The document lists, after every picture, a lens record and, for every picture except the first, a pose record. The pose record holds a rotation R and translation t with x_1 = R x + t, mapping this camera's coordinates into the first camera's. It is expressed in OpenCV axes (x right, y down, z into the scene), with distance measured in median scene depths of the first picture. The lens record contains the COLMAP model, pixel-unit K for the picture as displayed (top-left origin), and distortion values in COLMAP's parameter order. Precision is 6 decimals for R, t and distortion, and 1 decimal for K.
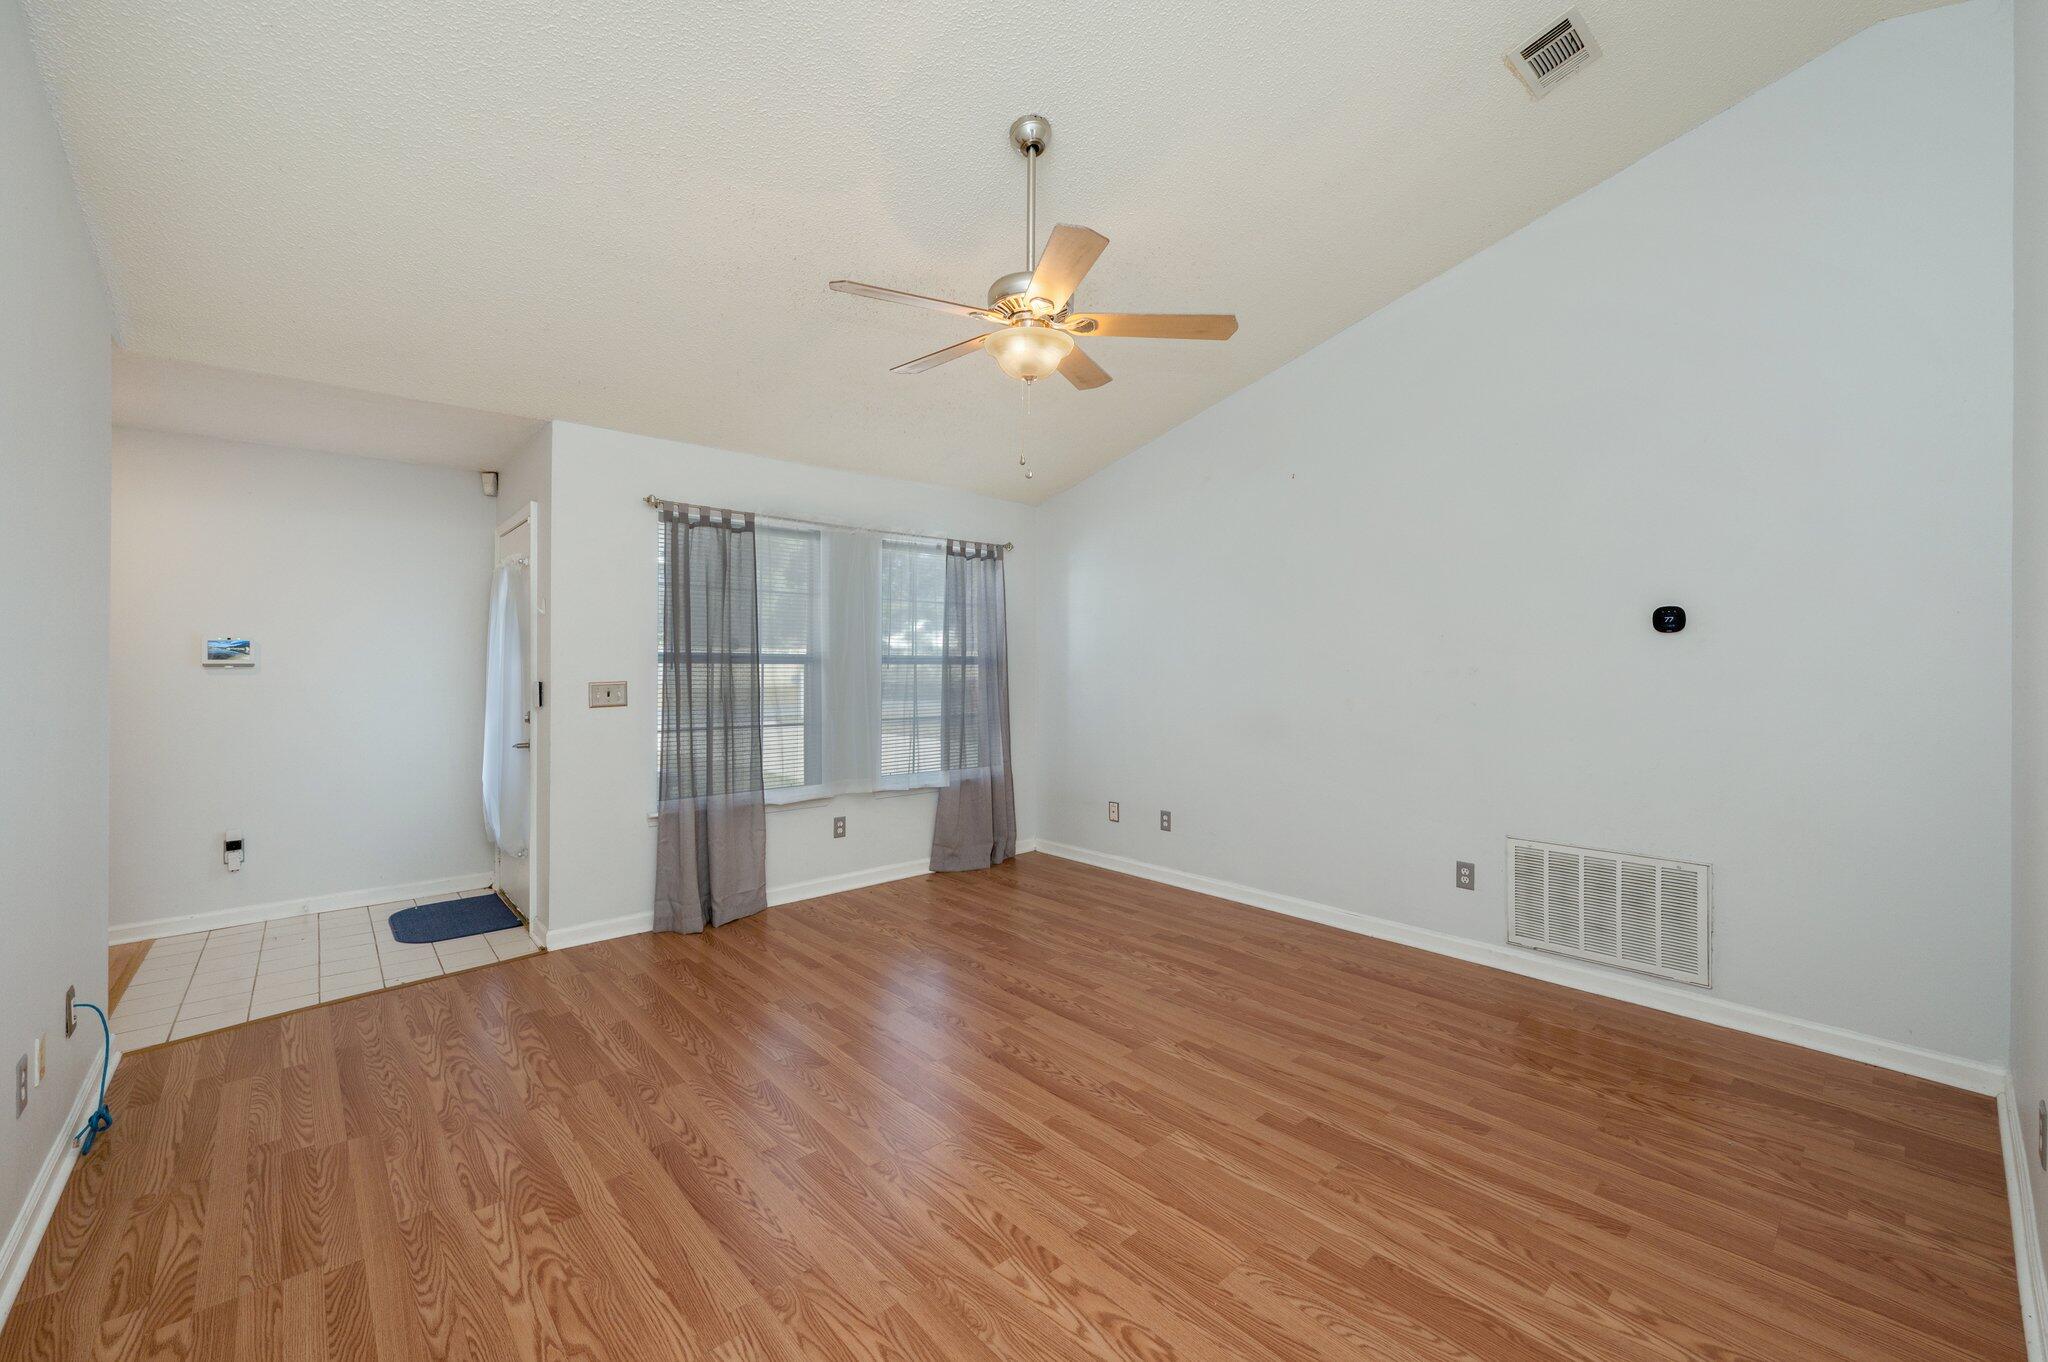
lens RADIAL K [[820.8, 0, 1030.0], [0, 820.8, 667.3], [0, 0, 1]] dist [0.000790, 0.000504]
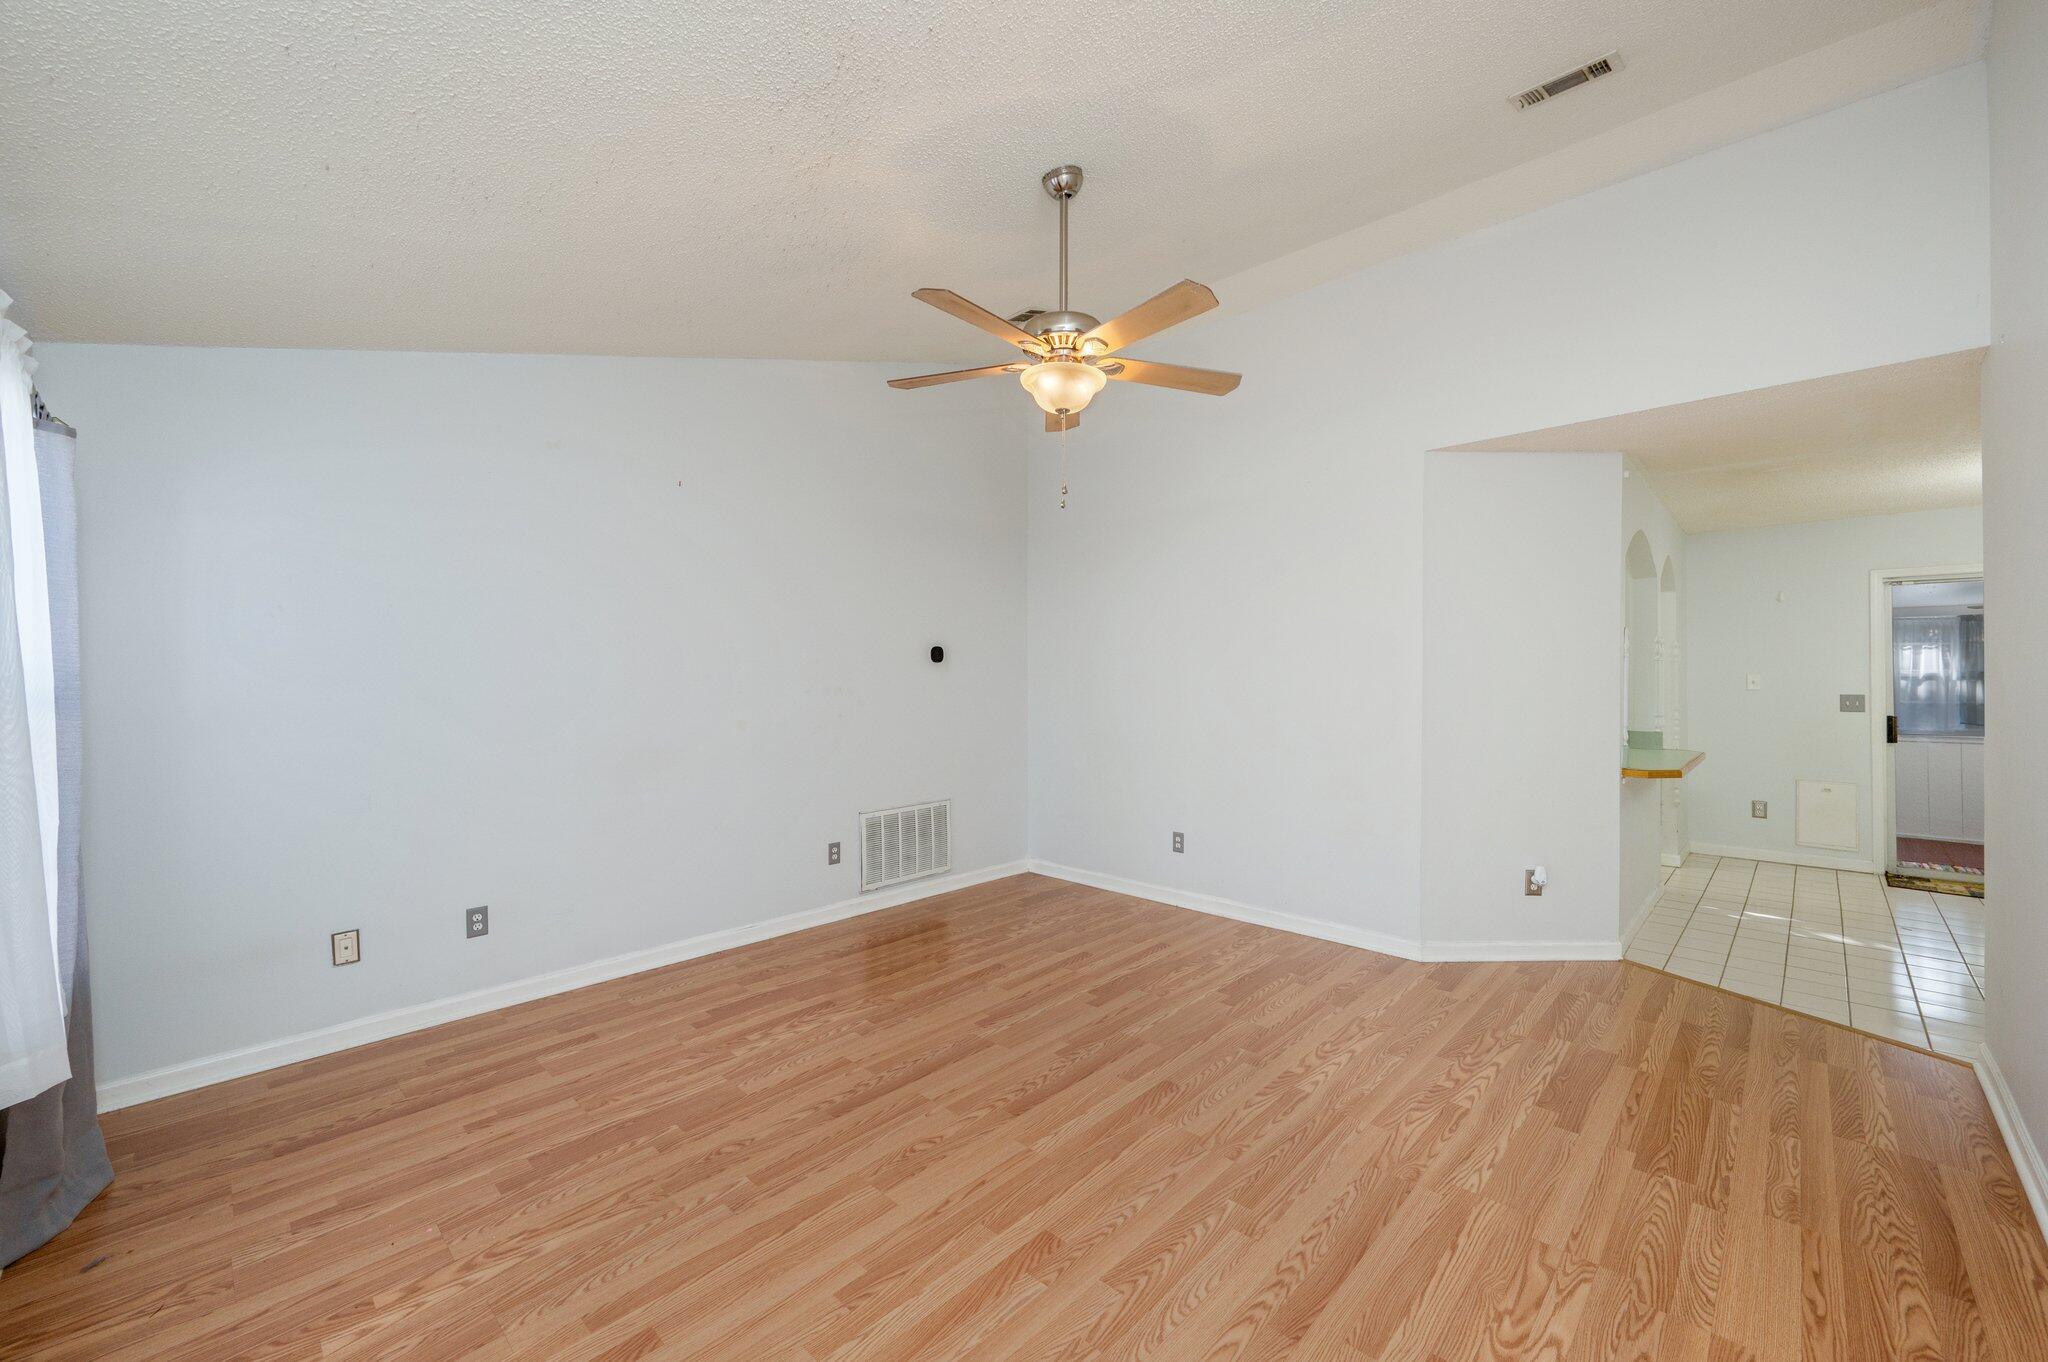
lens RADIAL K [[820.8, 0, 1030.1], [0, 820.8, 682.3], [0, 0, 1]] dist [0.000790, 0.000504]
pose [[-0.074788, -0.009720, 0.997152, -0.953435], [0.017428, 0.999787, 0.011053, -0.017529], [-0.997047, 0.018205, -0.074603, 1.039902]]
